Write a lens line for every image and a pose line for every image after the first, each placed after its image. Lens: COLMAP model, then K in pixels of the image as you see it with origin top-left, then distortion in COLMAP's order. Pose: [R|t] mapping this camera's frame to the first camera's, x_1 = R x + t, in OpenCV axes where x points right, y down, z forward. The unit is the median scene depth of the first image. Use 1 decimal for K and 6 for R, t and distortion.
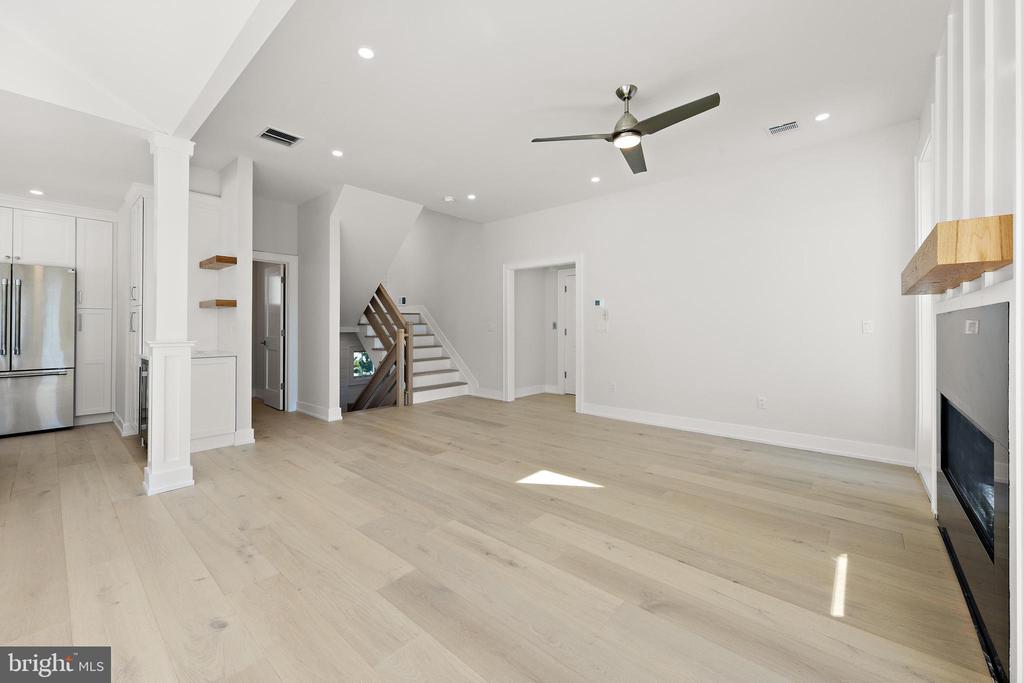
lens RADIAL K [[403.5, 0, 514.4], [0, 403.5, 325.3], [0, 0, 1]] dist [0.007050, -0.000007]
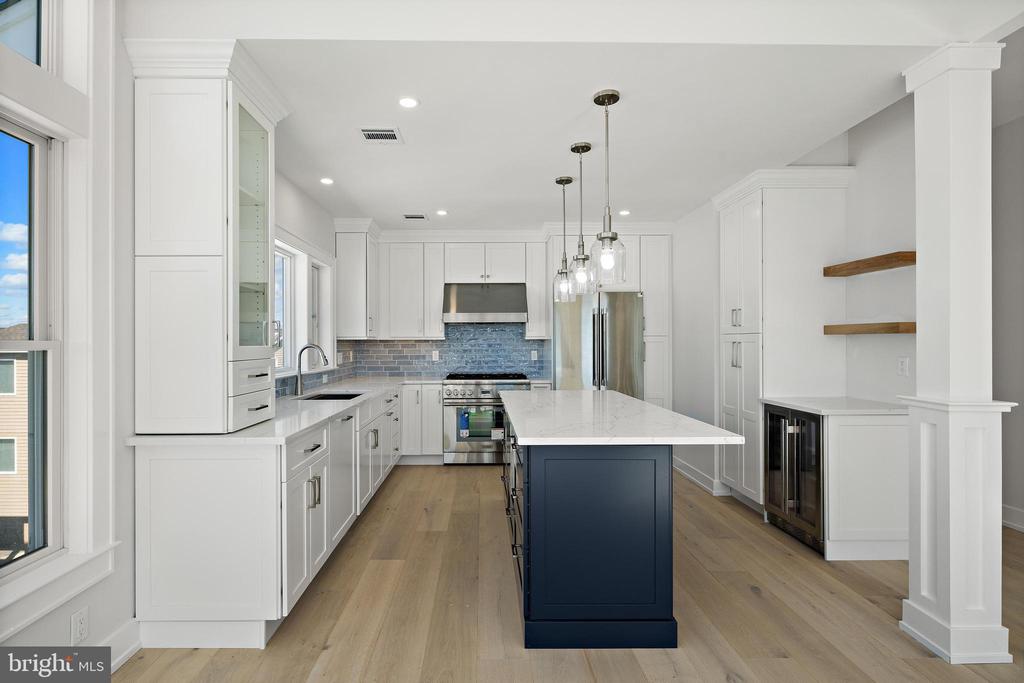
lens RADIAL K [[495.1, 0, 485.8], [0, 495.1, 342.3], [0, 0, 1]] dist [0.000572, -0.000487]
pose [[0.664688, -0.004661, -0.747107, -0.527042], [0.007343, 0.999973, 0.000294, -0.033785], [0.747085, -0.005682, 0.664704, 0.014041]]
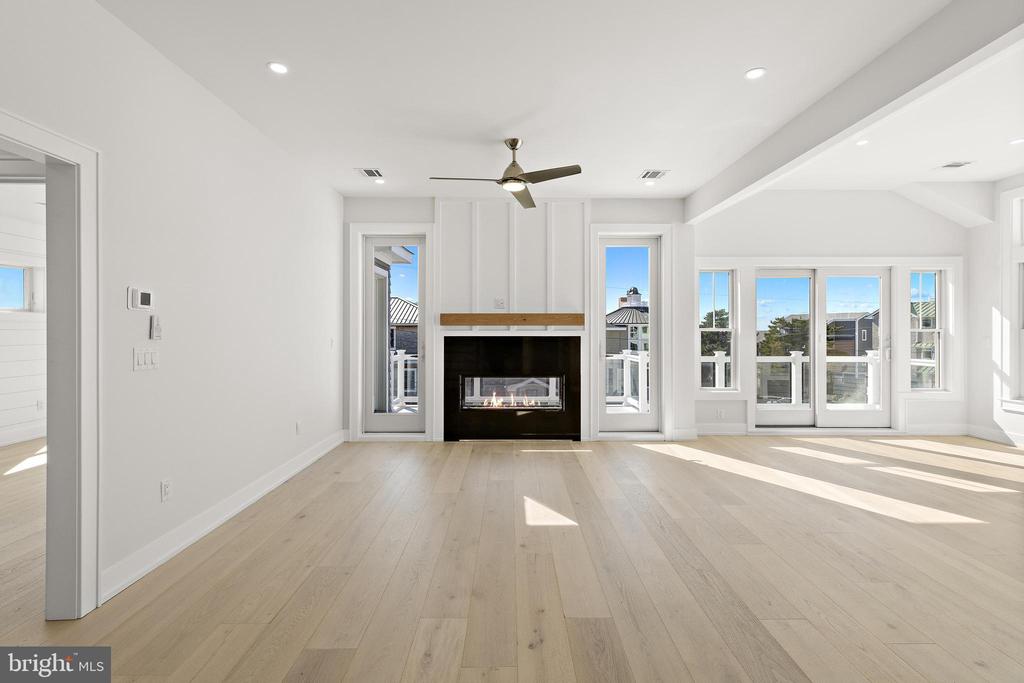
lens RADIAL K [[454.8, 0, 511.1], [0, 454.8, 332.1], [0, 0, 1]] dist [-0.000388, -0.000339]
pose [[-0.657240, -0.004163, 0.753670, -0.462823], [-0.004456, 0.999989, 0.001638, -0.028836], [-0.753668, -0.002281, -0.657251, 1.239910]]
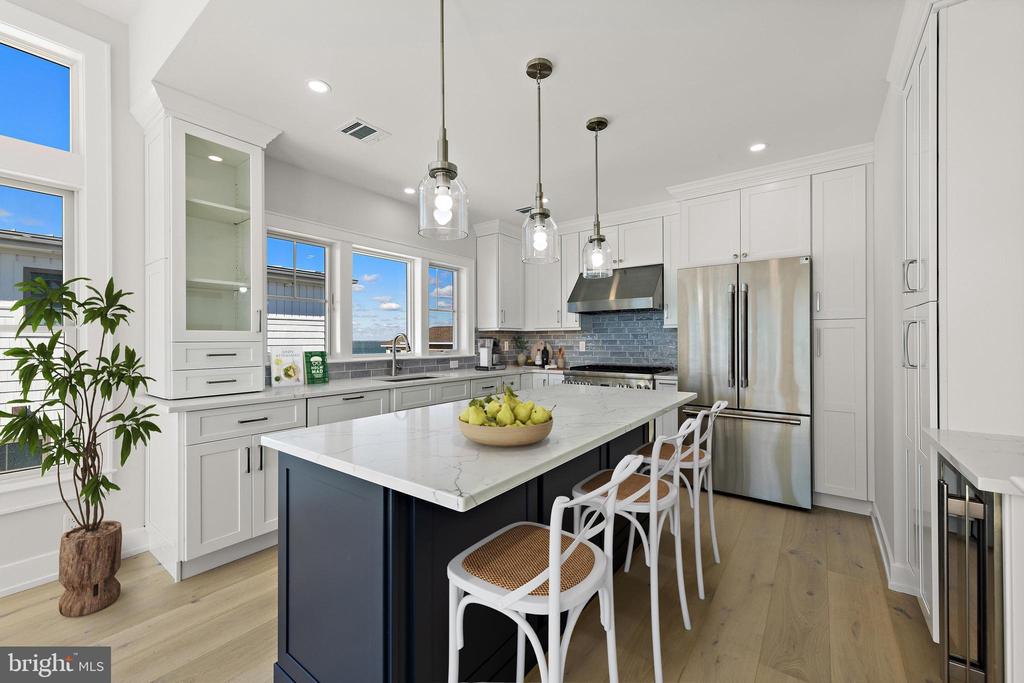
lens RADIAL K [[406.8, 0, 514.6], [0, 406.8, 339.9], [0, 0, 1]] dist [0.005722, 0.000118]
pose [[0.076445, -0.003278, -0.997068, -0.526382], [0.009284, 0.999954, -0.002576, -0.014388], [0.997031, -0.009059, 0.076472, 0.535326]]
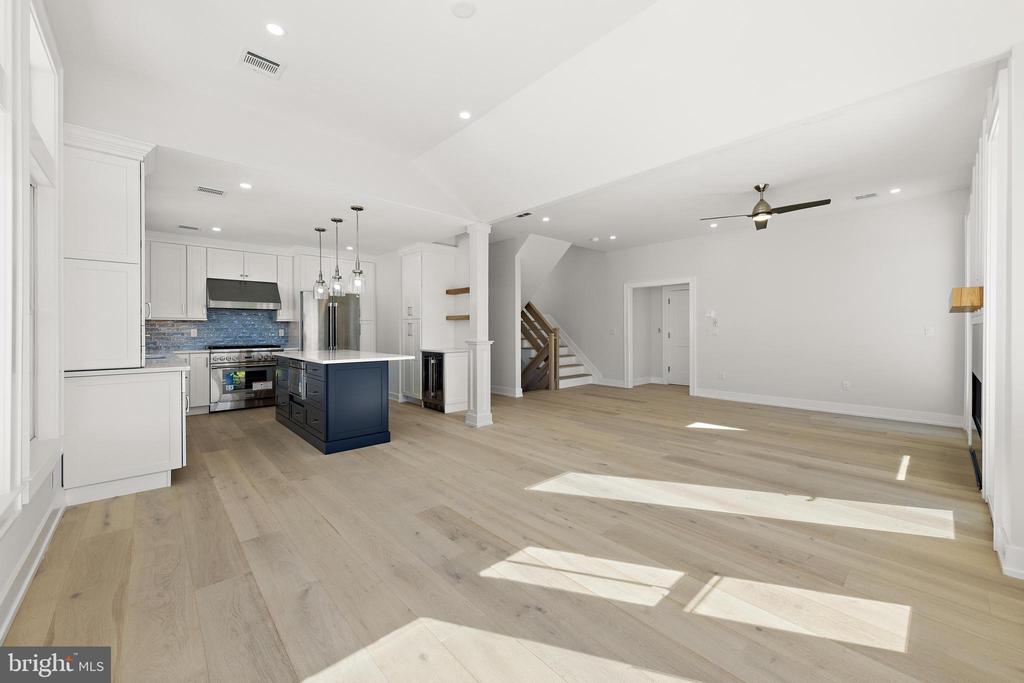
lens RADIAL K [[395.3, 0, 513.7], [0, 395.3, 333.2], [0, 0, 1]] dist [0.008630, 0.000215]
pose [[0.994255, -0.002048, -0.107022, -0.359501], [0.003274, 0.999931, 0.011277, -0.009068], [0.106991, -0.011563, 0.994193, -0.459557]]
